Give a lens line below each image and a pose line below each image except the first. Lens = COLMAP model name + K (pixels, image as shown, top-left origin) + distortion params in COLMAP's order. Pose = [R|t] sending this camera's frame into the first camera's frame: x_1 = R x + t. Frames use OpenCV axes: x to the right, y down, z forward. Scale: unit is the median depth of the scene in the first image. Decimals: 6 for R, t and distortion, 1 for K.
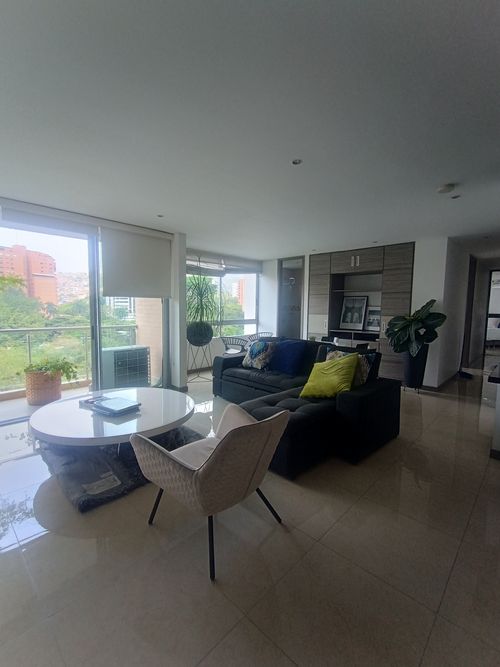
lens RADIAL K [[307.9, 0, 271.4], [0, 307.9, 324.5], [0, 0, 1]] dist [0.019755, -0.001612]
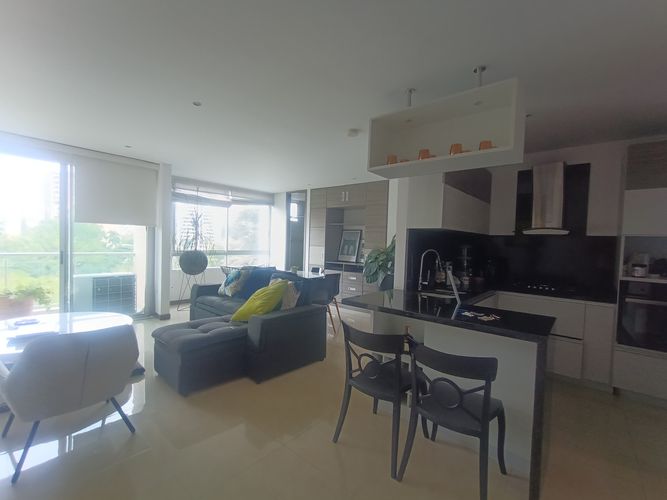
lens RADIAL K [[307.9, 0, 354.8], [0, 307.9, 251.5], [0, 0, 1]] dist [0.019755, -0.001612]
pose [[0.998861, 0.021101, 0.042796, 0.252269], [-0.020097, 0.999516, -0.023754, 0.007068], [-0.043277, 0.022867, 0.998801, -0.051219]]
